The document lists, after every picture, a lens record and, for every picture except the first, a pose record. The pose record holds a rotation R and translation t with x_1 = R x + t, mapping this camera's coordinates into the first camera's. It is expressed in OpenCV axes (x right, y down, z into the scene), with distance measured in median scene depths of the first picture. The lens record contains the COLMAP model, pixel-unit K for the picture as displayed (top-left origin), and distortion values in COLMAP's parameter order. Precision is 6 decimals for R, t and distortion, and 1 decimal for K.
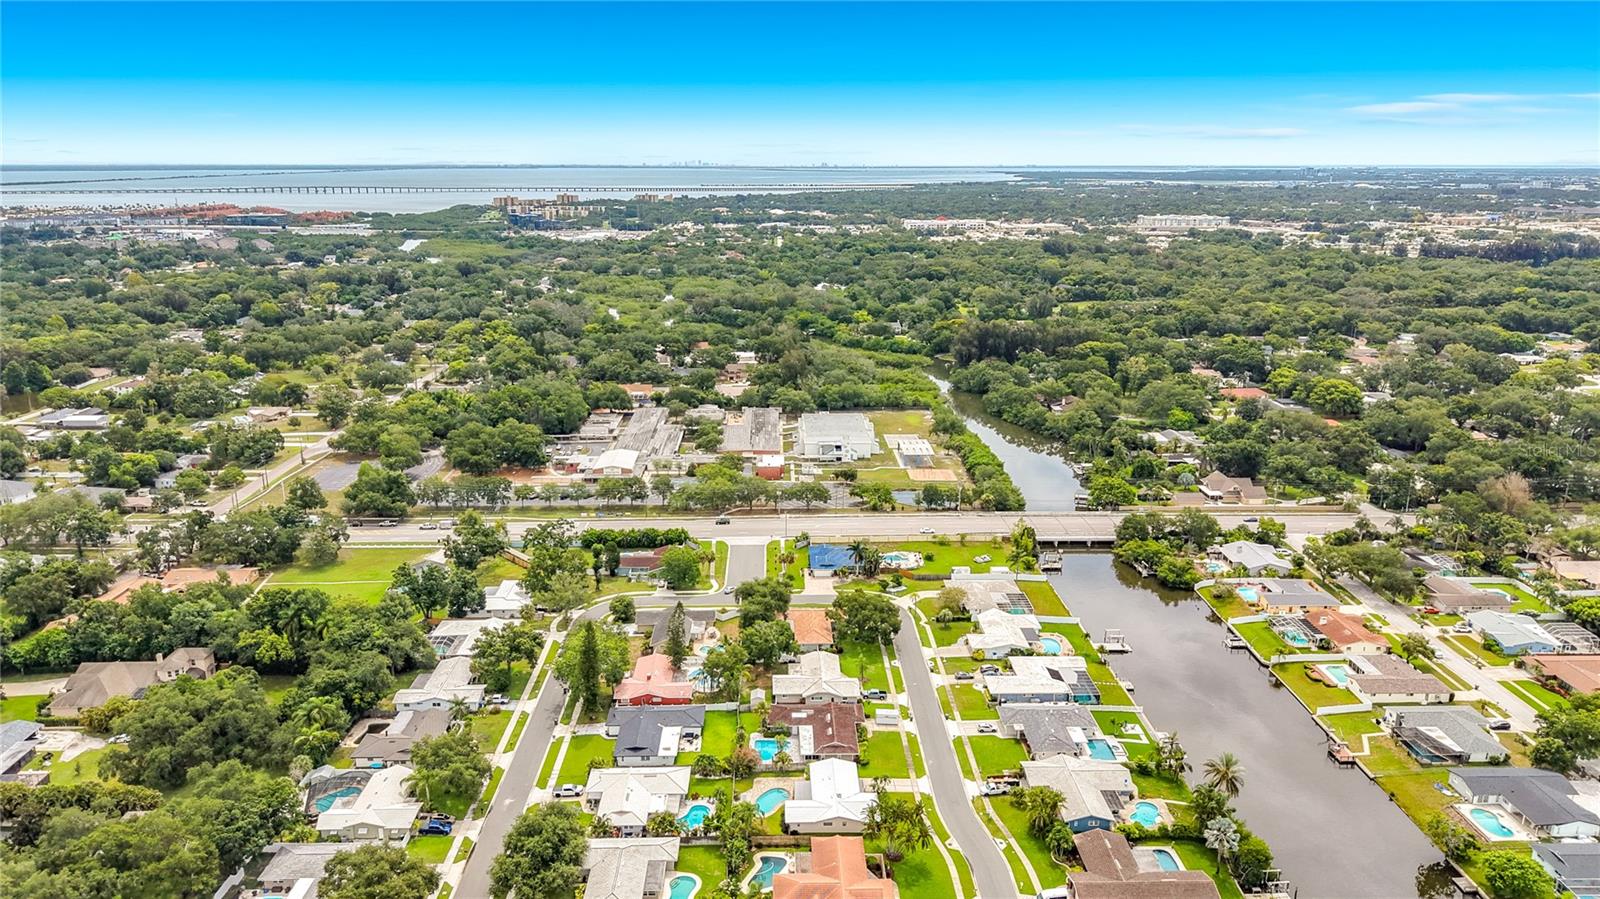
lens RADIAL K [[1081.9, 0, 794.4], [0, 1081.9, 448.6], [0, 0, 1]] dist [0.086271, -0.133813]
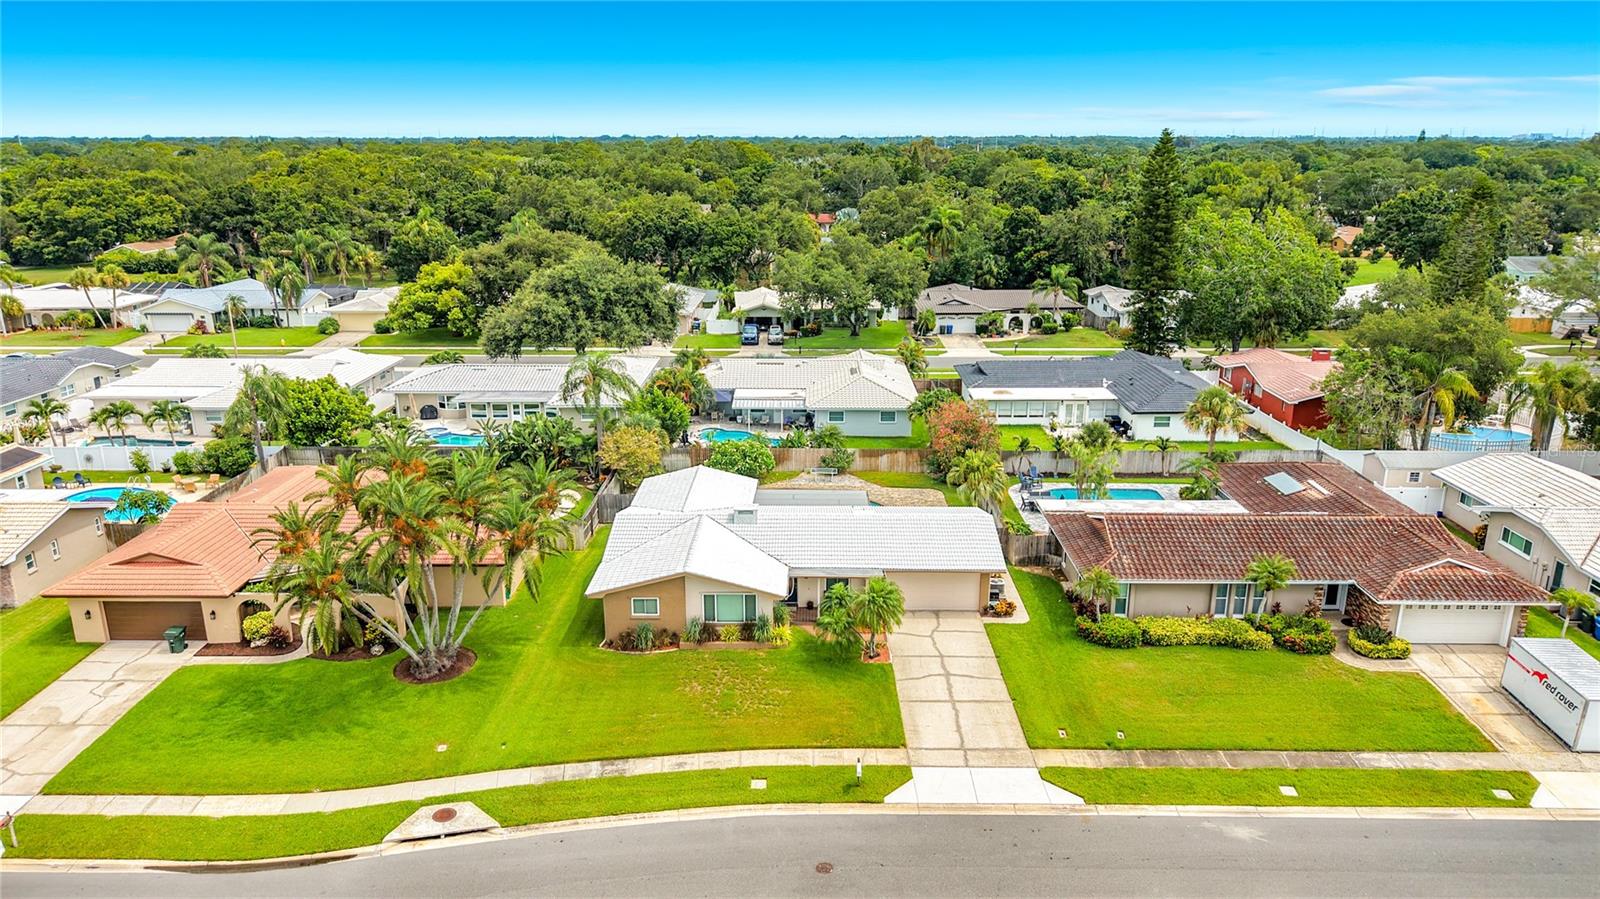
lens RADIAL K [[1080.3, 0, 793.4], [0, 1080.3, 446.8], [0, 0, 1]] dist [0.020440, -0.003164]
pose [[-0.039807, 0.275094, -0.960593, 0.249795], [-0.249809, 0.928086, 0.276137, 0.184471], [0.967477, 0.250957, 0.031777, 0.830796]]
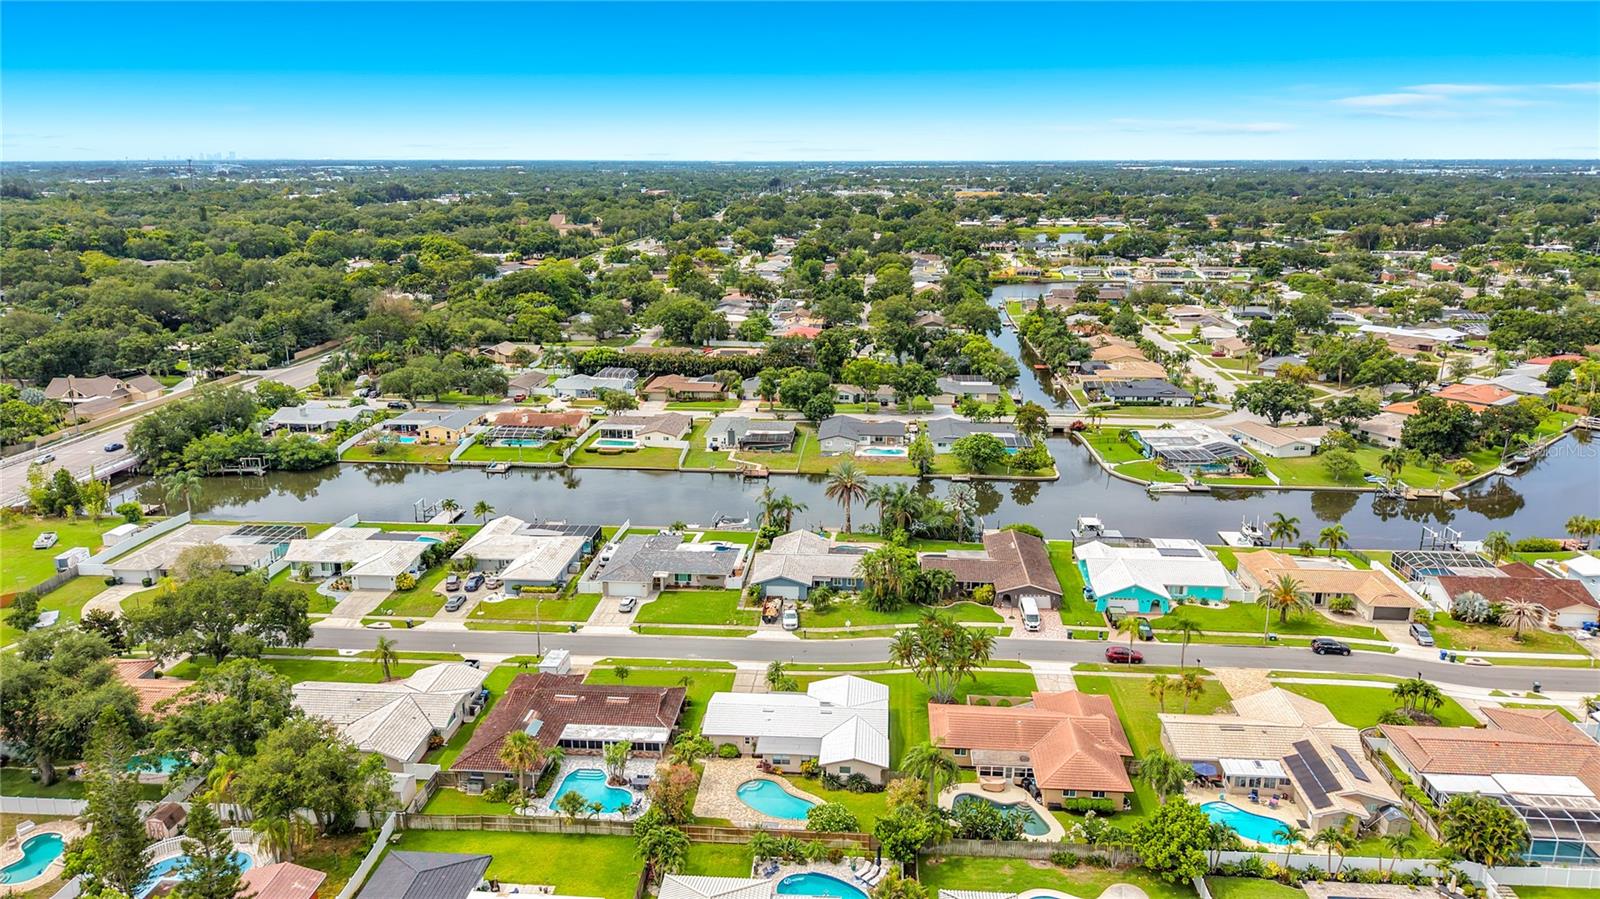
lens RADIAL K [[1081.9, 0, 794.4], [0, 1081.9, 448.6], [0, 0, 1]] dist [0.086271, -0.133813]
pose [[0.103204, -0.258023, 0.960611, -0.407803], [0.253624, 0.940671, 0.225418, 0.041435], [-0.961782, 0.220370, 0.162521, 0.740438]]
